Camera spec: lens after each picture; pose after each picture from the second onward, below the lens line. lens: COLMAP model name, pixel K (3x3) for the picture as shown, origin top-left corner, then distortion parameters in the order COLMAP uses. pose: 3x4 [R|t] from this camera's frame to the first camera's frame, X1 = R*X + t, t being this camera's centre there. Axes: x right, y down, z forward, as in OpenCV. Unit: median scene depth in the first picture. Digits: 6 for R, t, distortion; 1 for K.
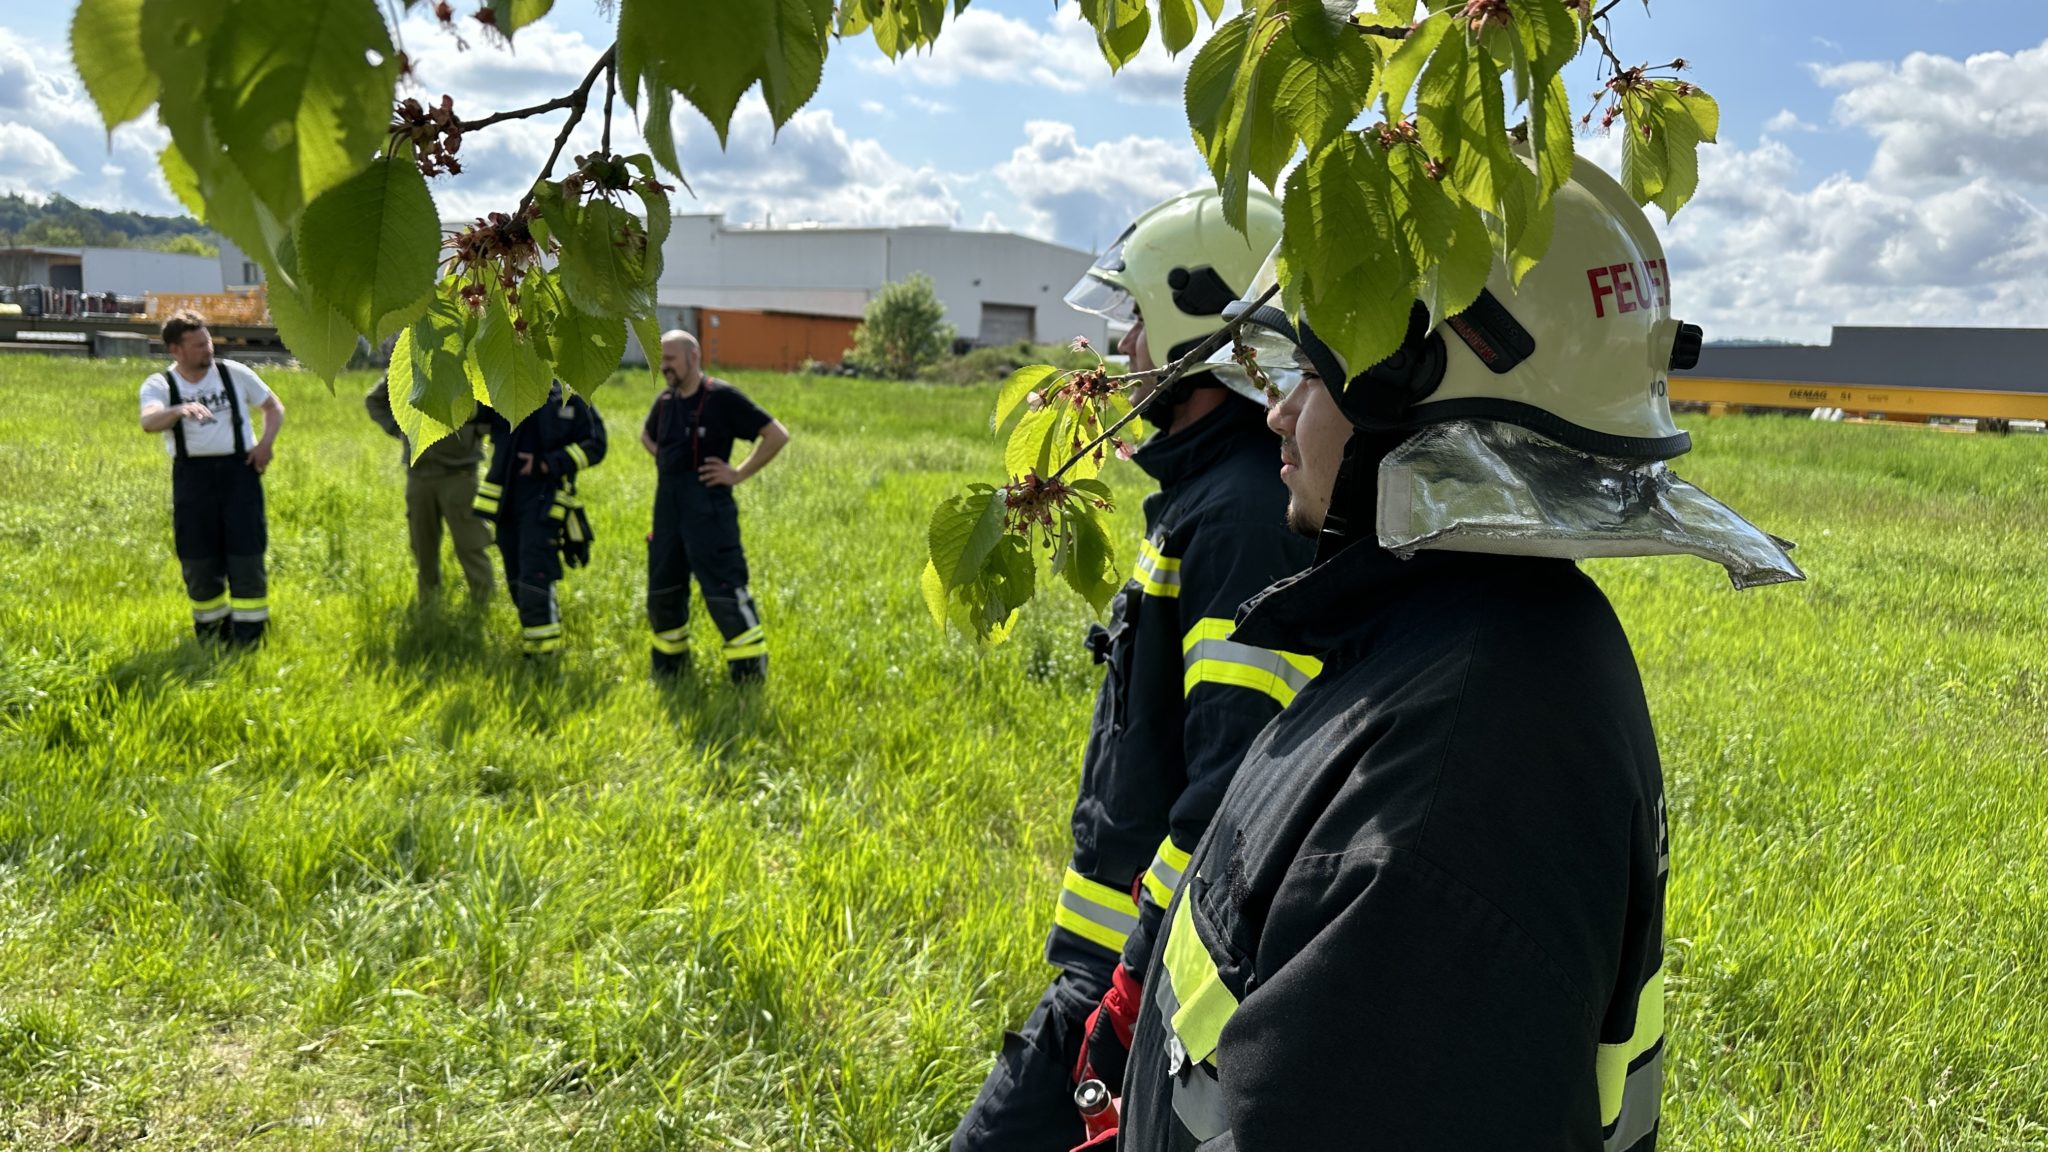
lens RADIAL K [[1463.4, 0, 1020.8], [0, 1463.4, 586.2], [0, 0, 1]] dist [0.054205, -0.073321]
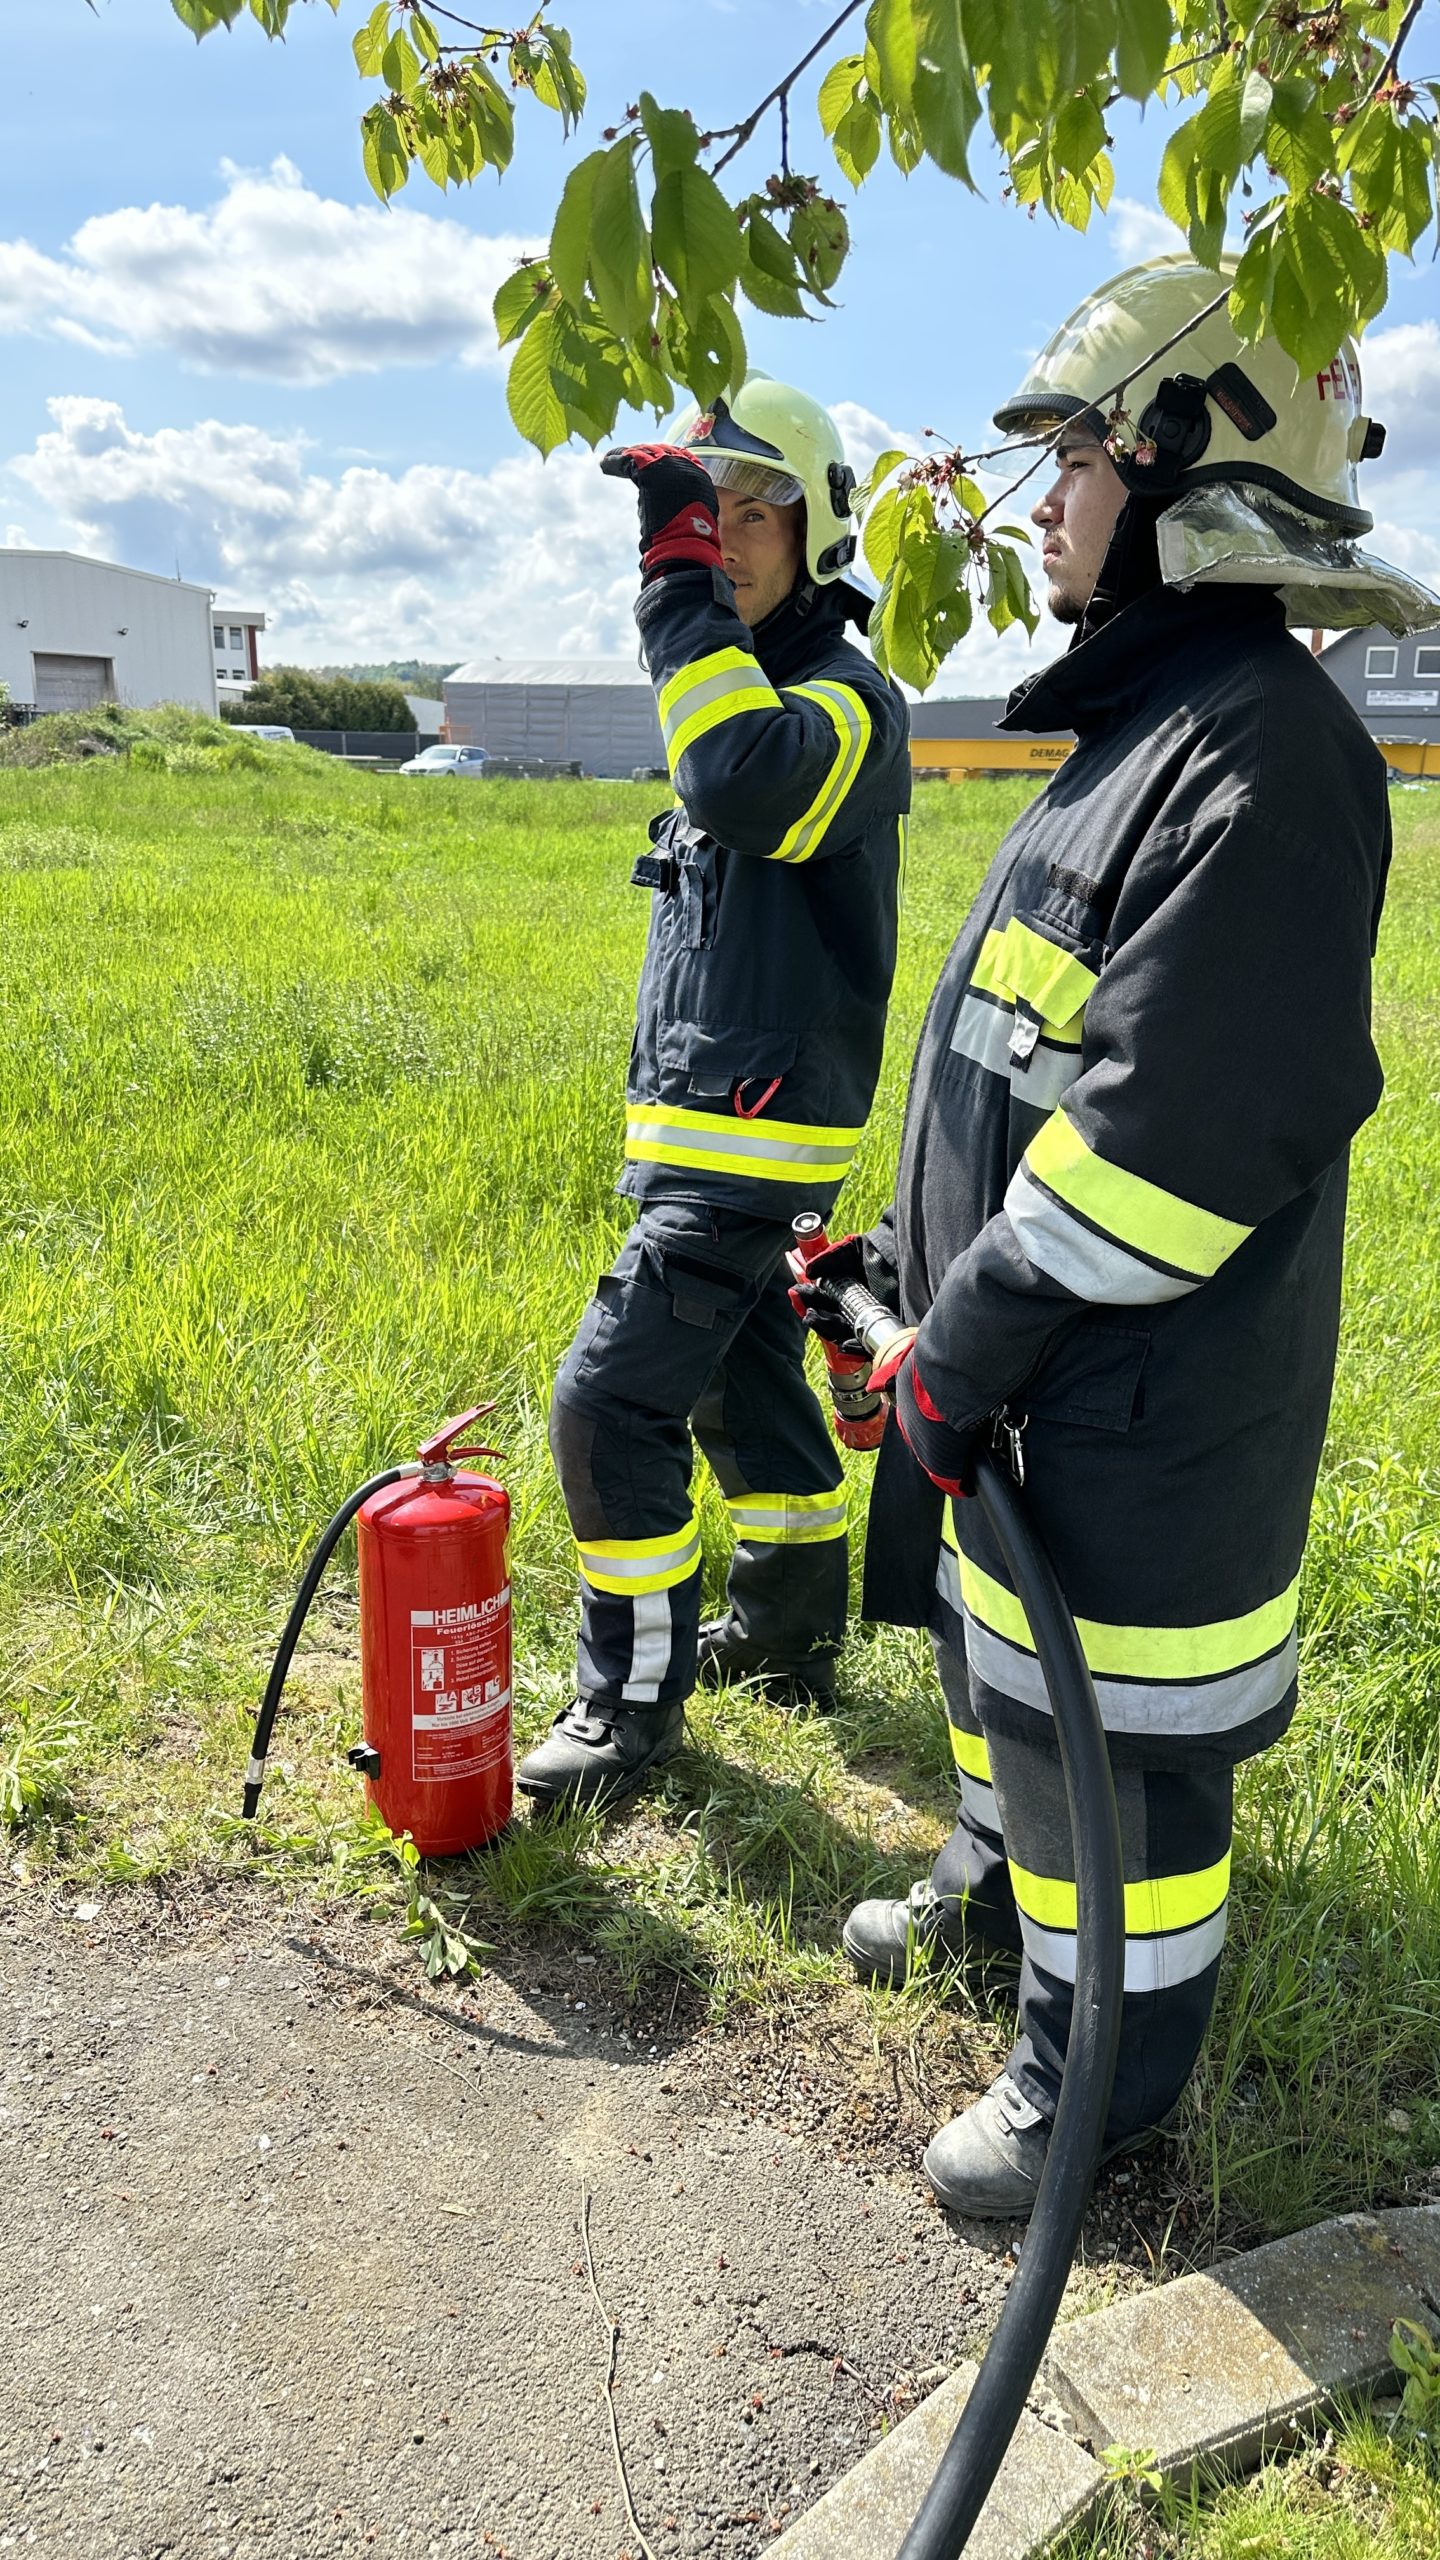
lens RADIAL K [[1829.2, 0, 775.2], [0, 1829.2, 1284.0], [0, 0, 1]] dist [0.054205, -0.073321]
pose [[0.936194, -0.119702, 0.330472, -0.312596], [0.074751, 0.986520, 0.145569, 0.139484], [-0.343442, -0.111578, 0.932522, -0.195001]]
